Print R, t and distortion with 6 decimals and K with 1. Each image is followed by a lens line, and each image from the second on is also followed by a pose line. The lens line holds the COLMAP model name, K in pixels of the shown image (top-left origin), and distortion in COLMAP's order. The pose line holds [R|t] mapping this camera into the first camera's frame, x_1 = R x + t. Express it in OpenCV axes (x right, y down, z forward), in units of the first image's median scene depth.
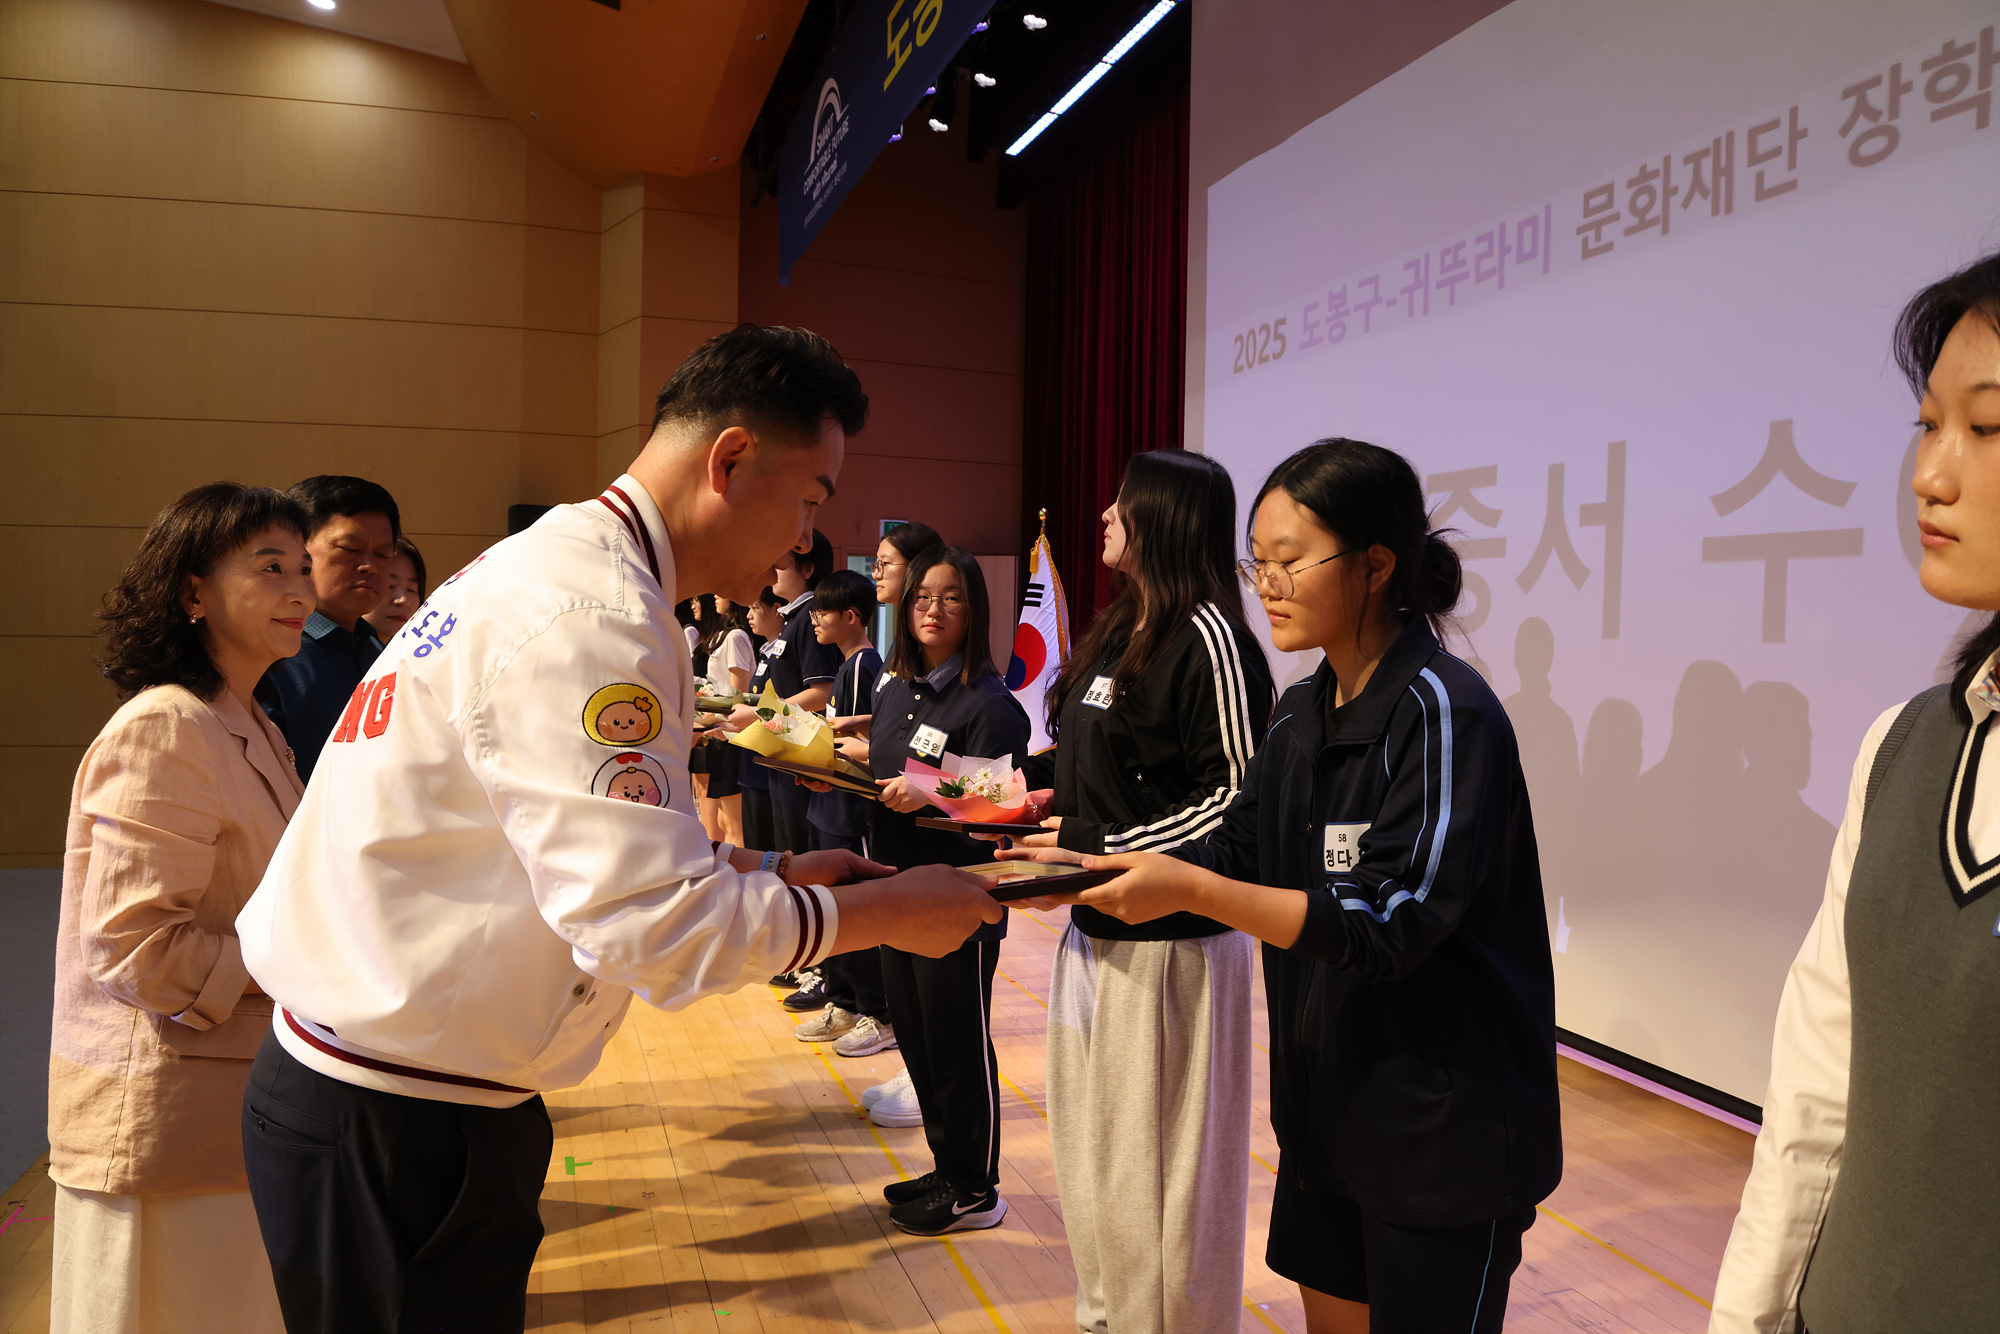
lens RADIAL K [[1615.5, 0, 1037.4], [0, 1615.5, 675.4], [0, 0, 1]] dist [-0.055344, 0.093437]
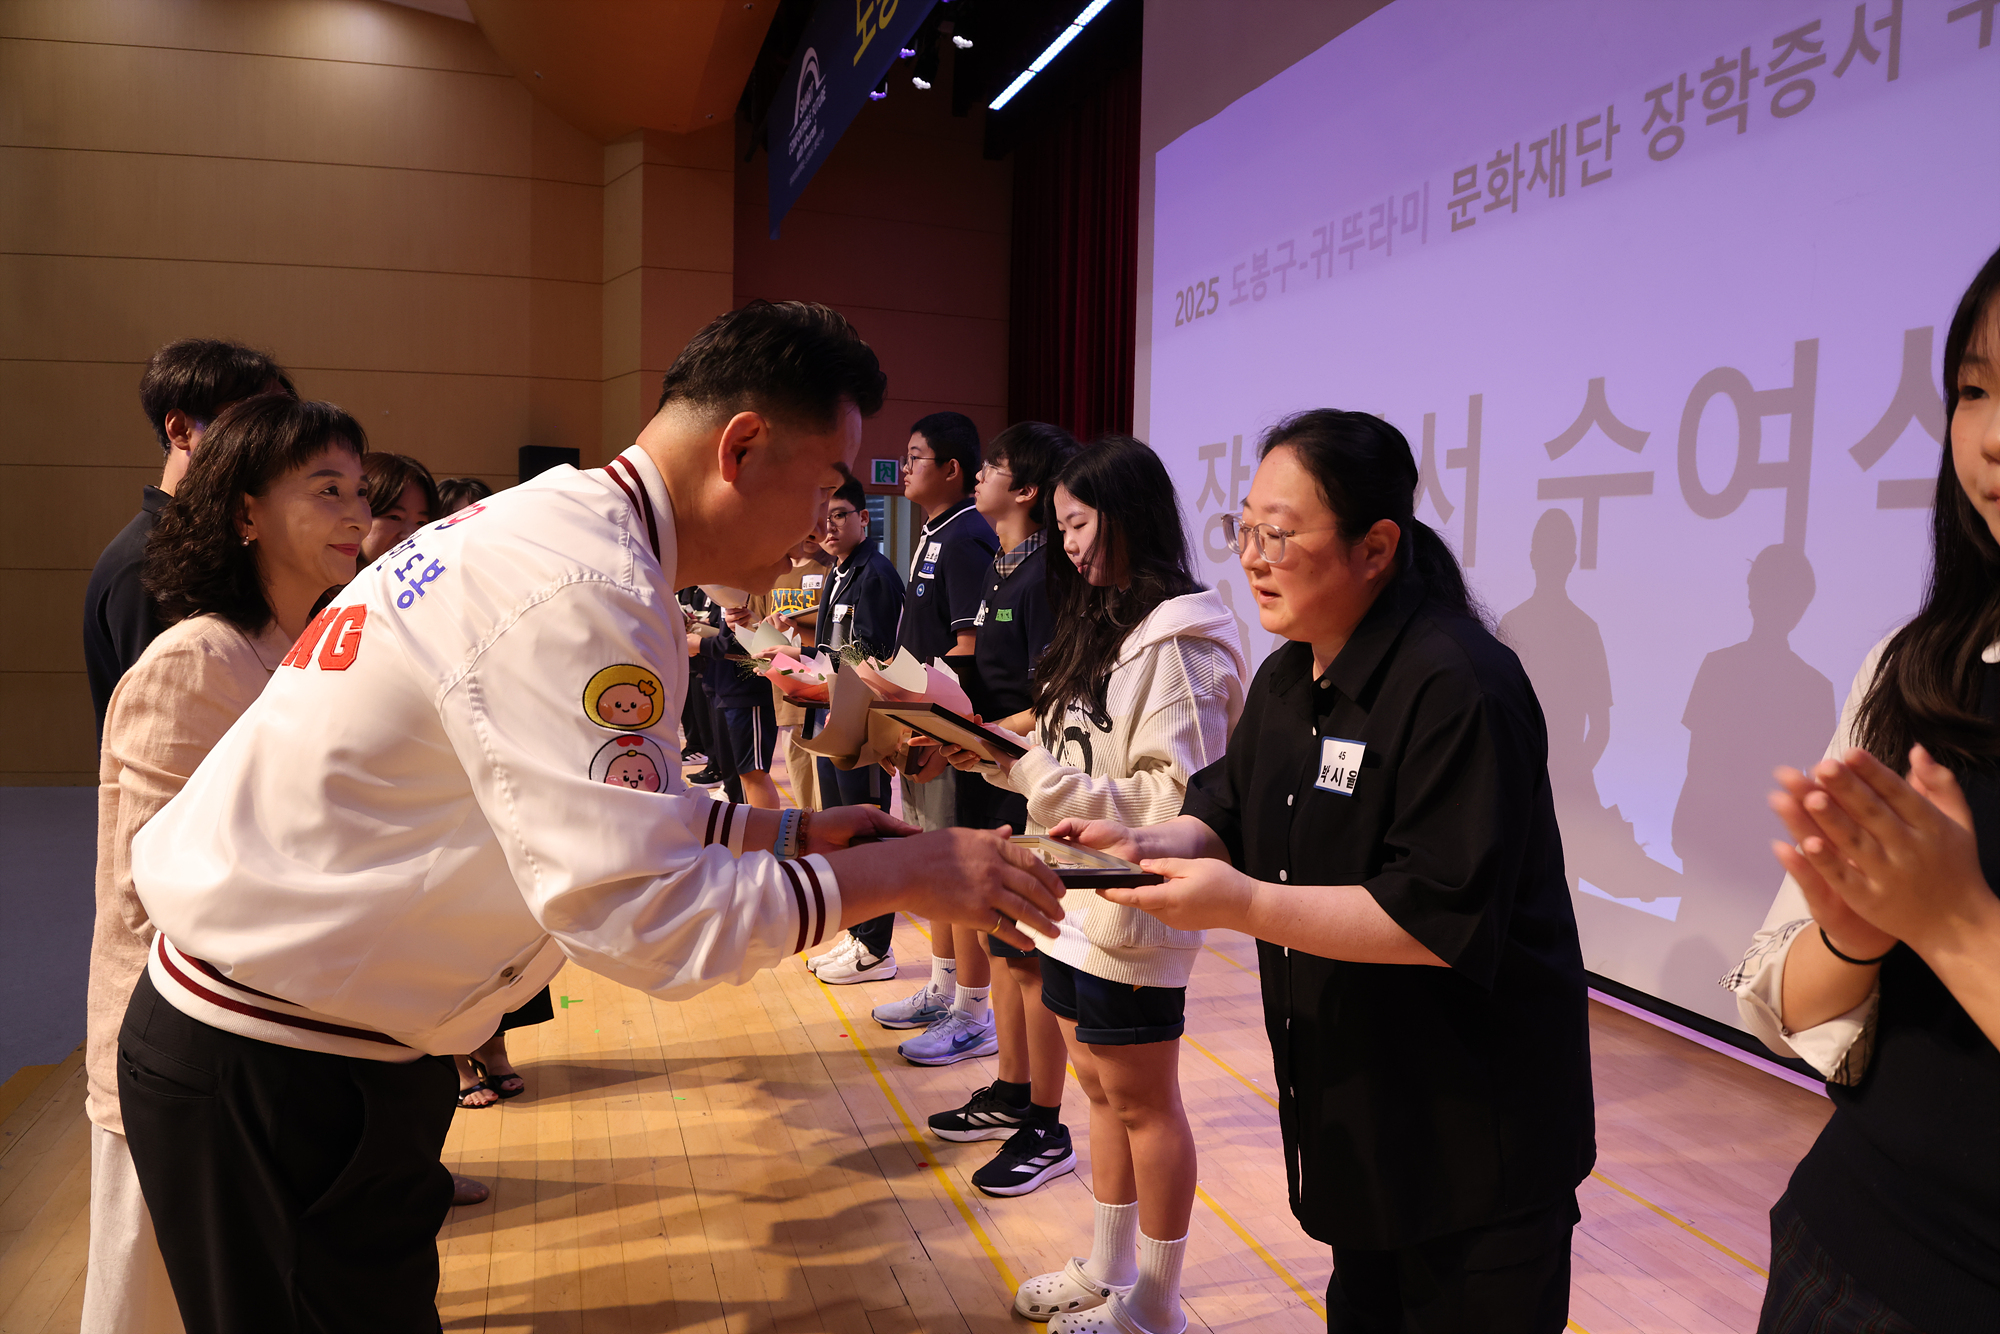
lens RADIAL K [[1615.5, 0, 1037.4], [0, 1615.5, 675.4], [0, 0, 1]] dist [-0.055344, 0.093437]
pose [[0.999942, 0.000343, -0.010745, 0.054228], [0.000070, 0.999264, 0.038360, 0.009292], [0.010750, -0.038359, 0.999206, -0.135430]]
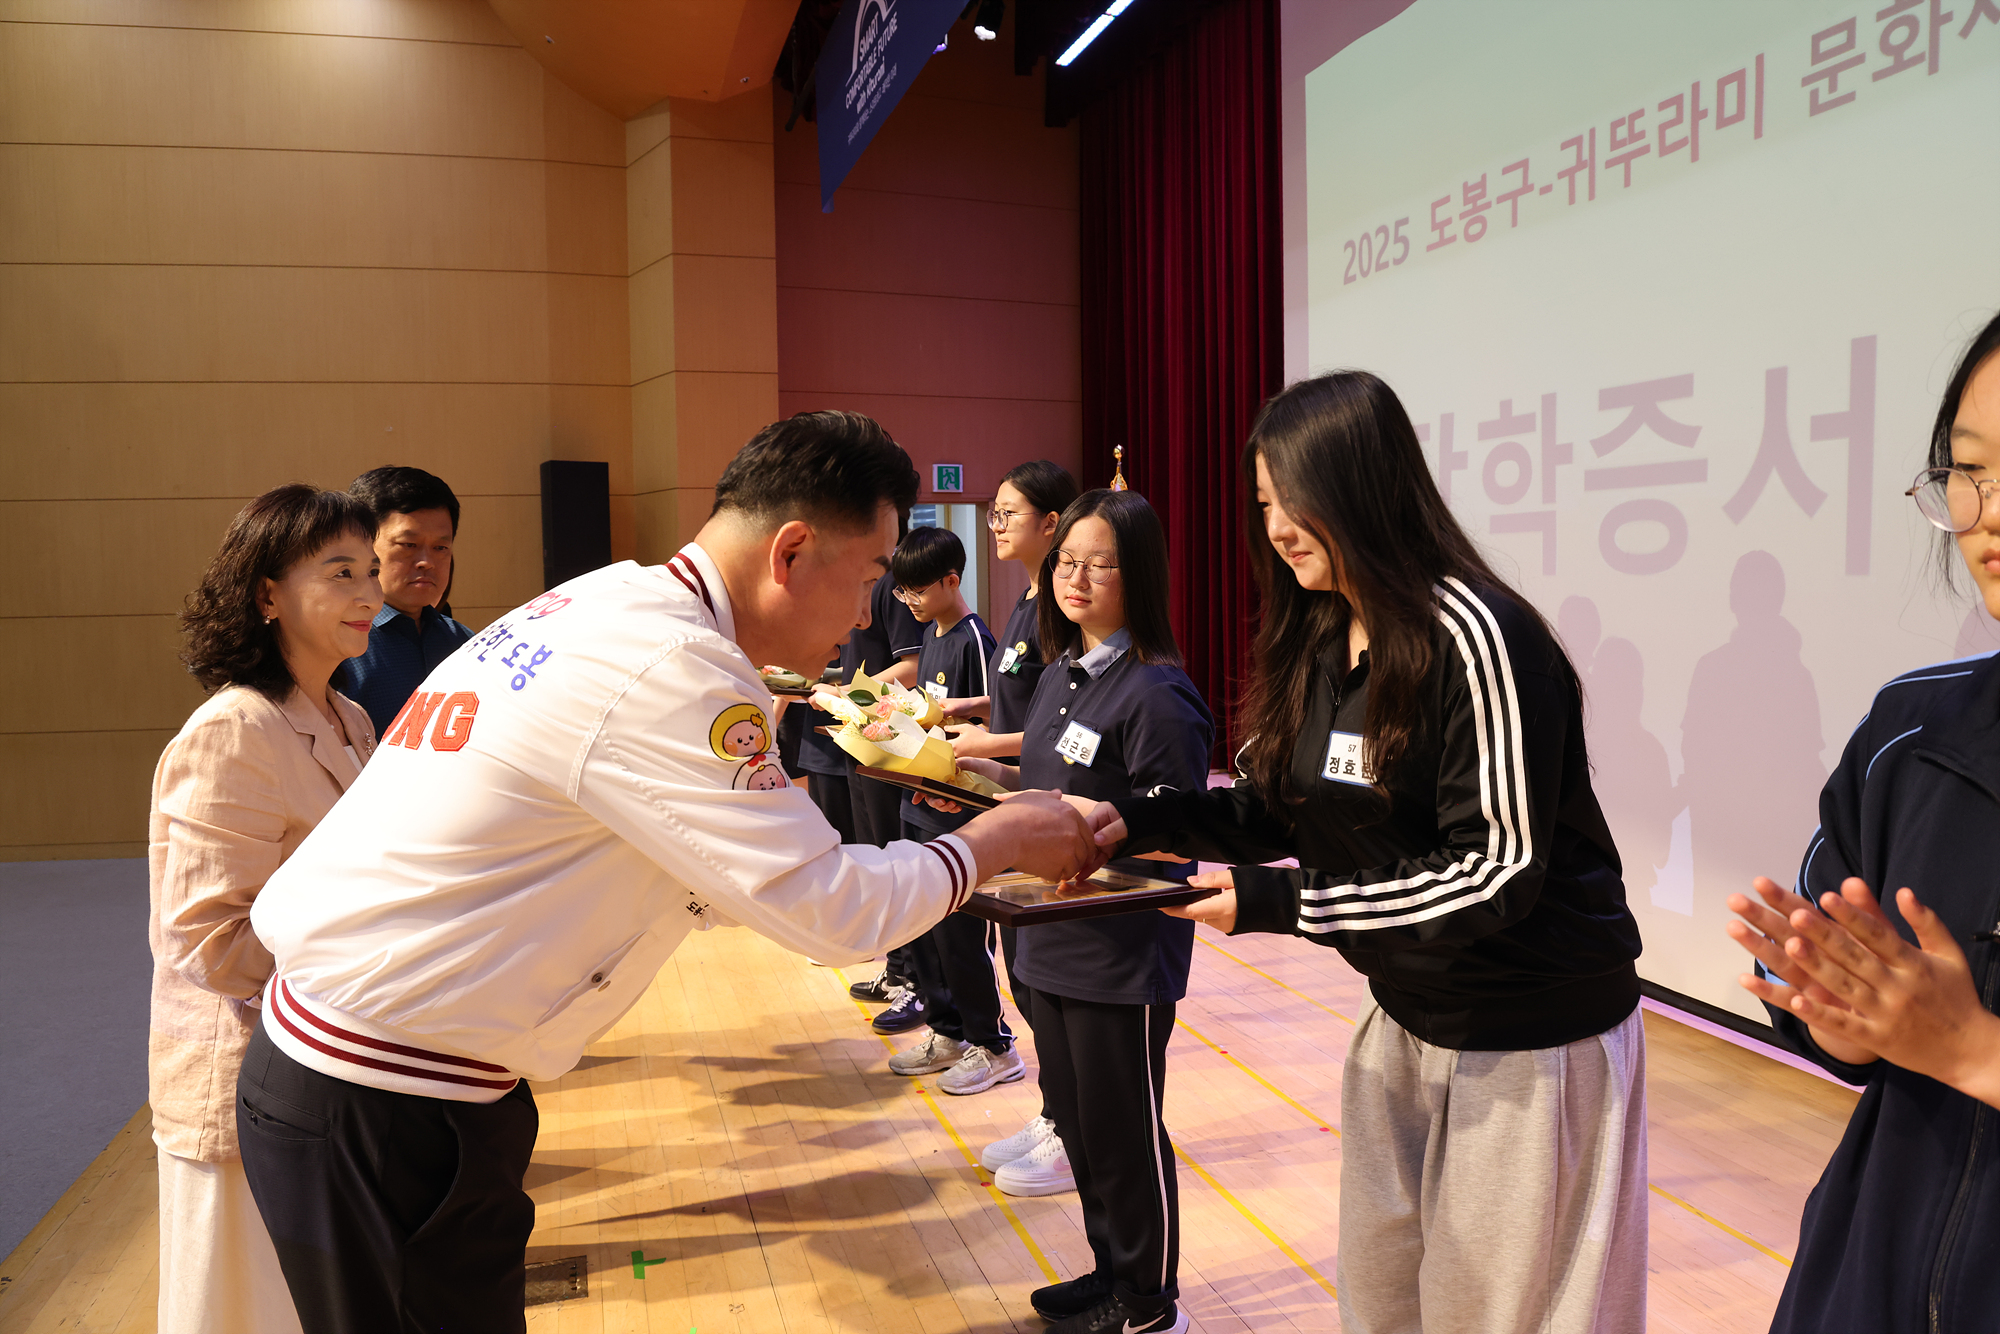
lens RADIAL K [[1615.5, 0, 1037.4], [0, 1615.5, 675.4], [0, 0, 1]] dist [-0.055344, 0.093437]
pose [[0.999262, -0.029652, -0.024432, -0.042398], [0.030493, 0.998928, 0.034821, -0.011643], [0.023373, -0.035541, 0.999095, 0.142453]]
